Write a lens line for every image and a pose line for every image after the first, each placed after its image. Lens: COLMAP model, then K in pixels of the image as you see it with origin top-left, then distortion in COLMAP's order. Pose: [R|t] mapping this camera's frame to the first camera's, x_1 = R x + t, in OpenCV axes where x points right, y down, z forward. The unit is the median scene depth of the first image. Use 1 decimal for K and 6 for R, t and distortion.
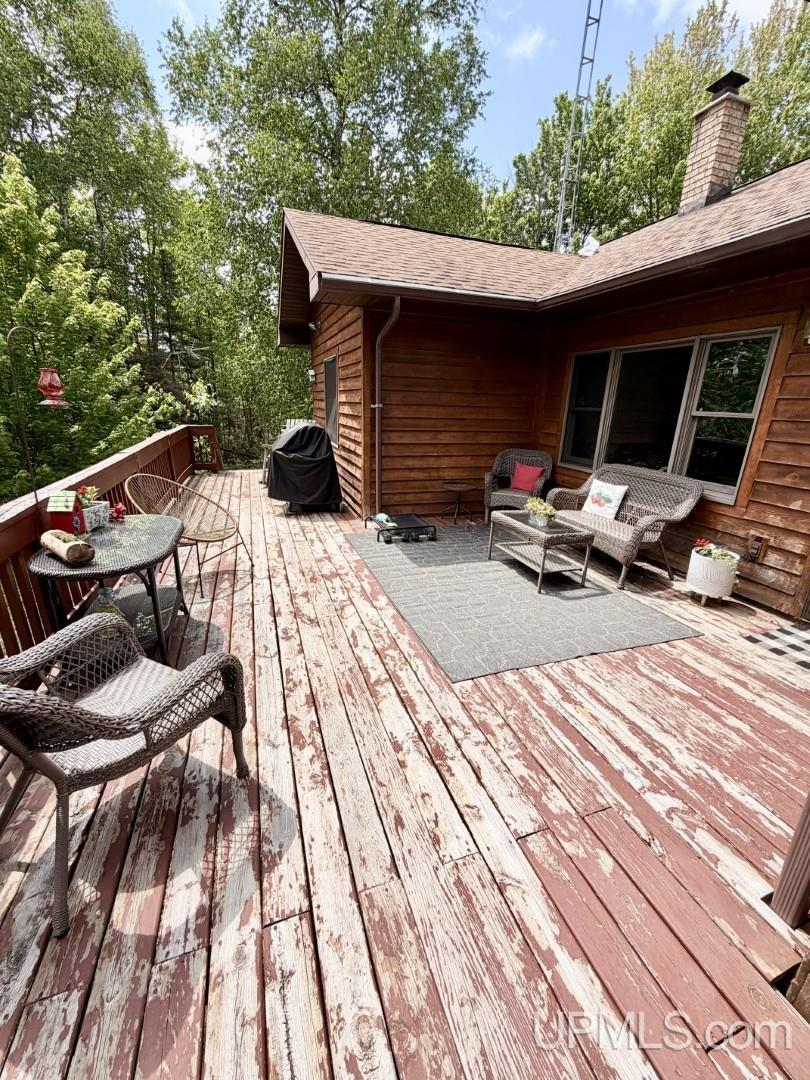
lens RADIAL K [[430.8, 0, 406.3], [0, 430.8, 539.6], [0, 0, 1]] dist [0.000969, 0.000178]
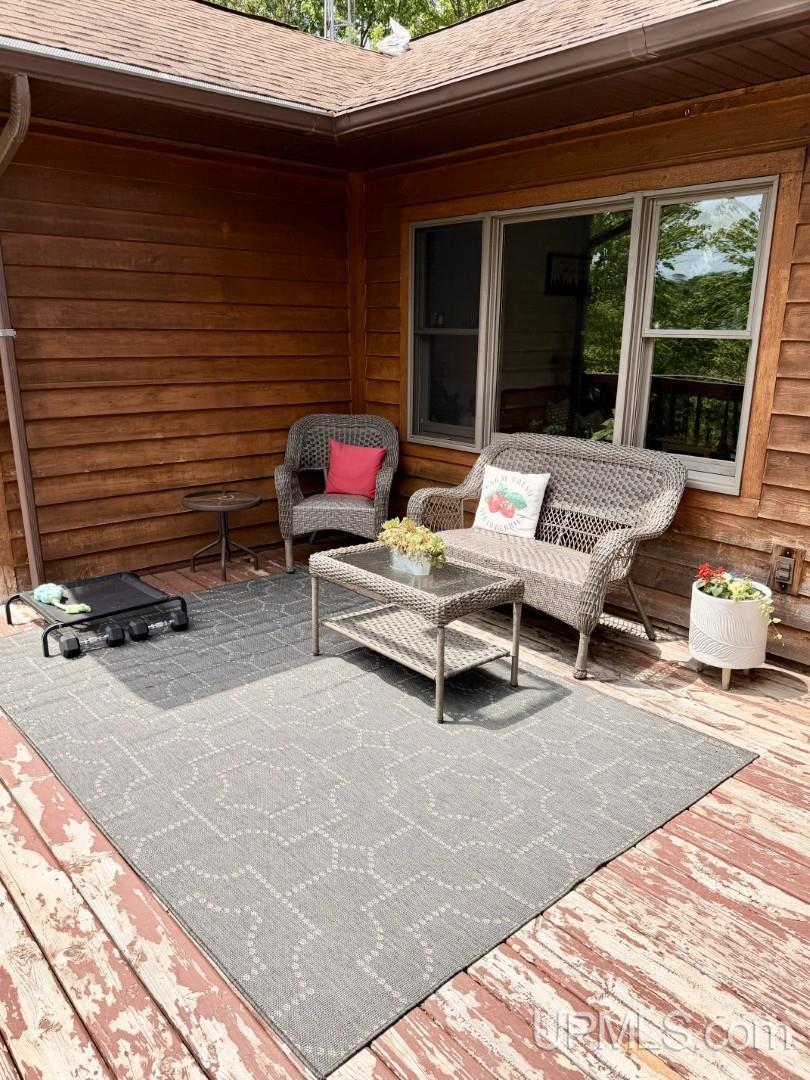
lens RADIAL K [[774.5, 0, 406.5], [0, 774.5, 540.2], [0, 0, 1]] dist [0.042385, -0.042373]
pose [[0.923031, -0.122318, 0.364762, -0.007746], [0.135105, 0.990784, -0.009637, -0.067085], [-0.360222, 0.058176, 0.931051, 0.212575]]
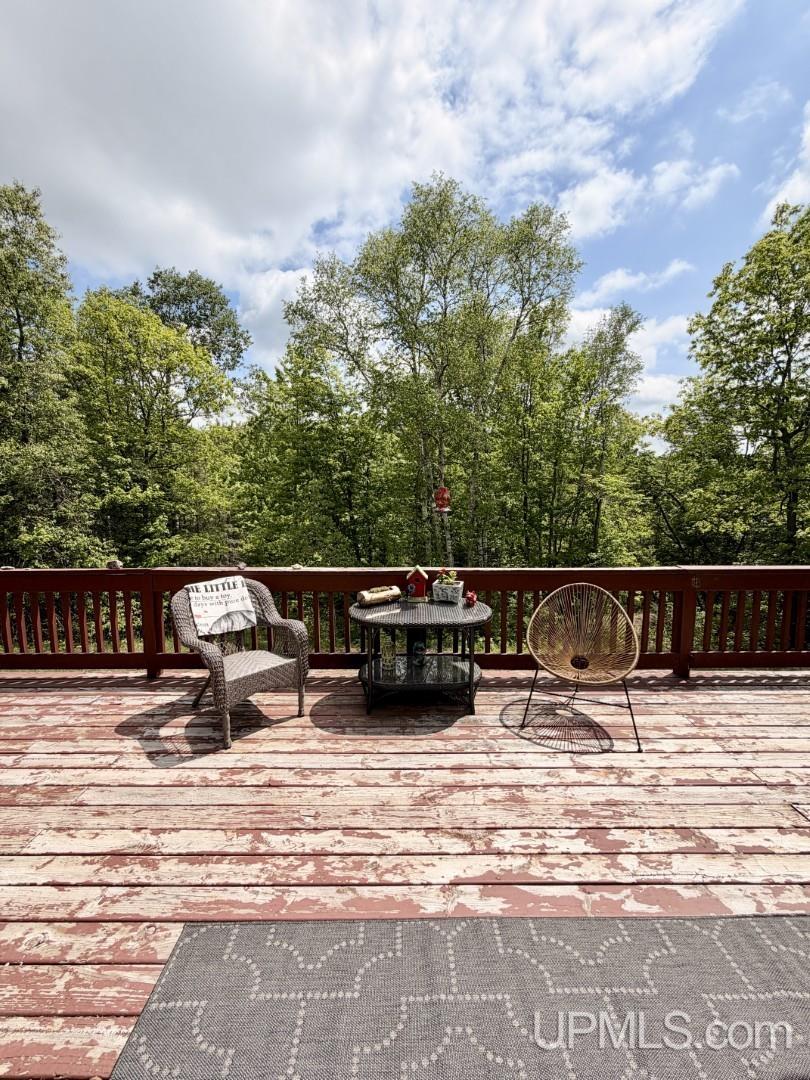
lens RADIAL K [[430.8, 0, 404.5], [0, 430.8, 543.6], [0, 0, 1]] dist [0.000969, 0.000178]
pose [[-0.326783, 0.102269, -0.939550, 0.361848], [-0.297823, 0.932335, 0.205069, -0.291348], [0.896947, 0.346833, -0.274213, 0.826158]]
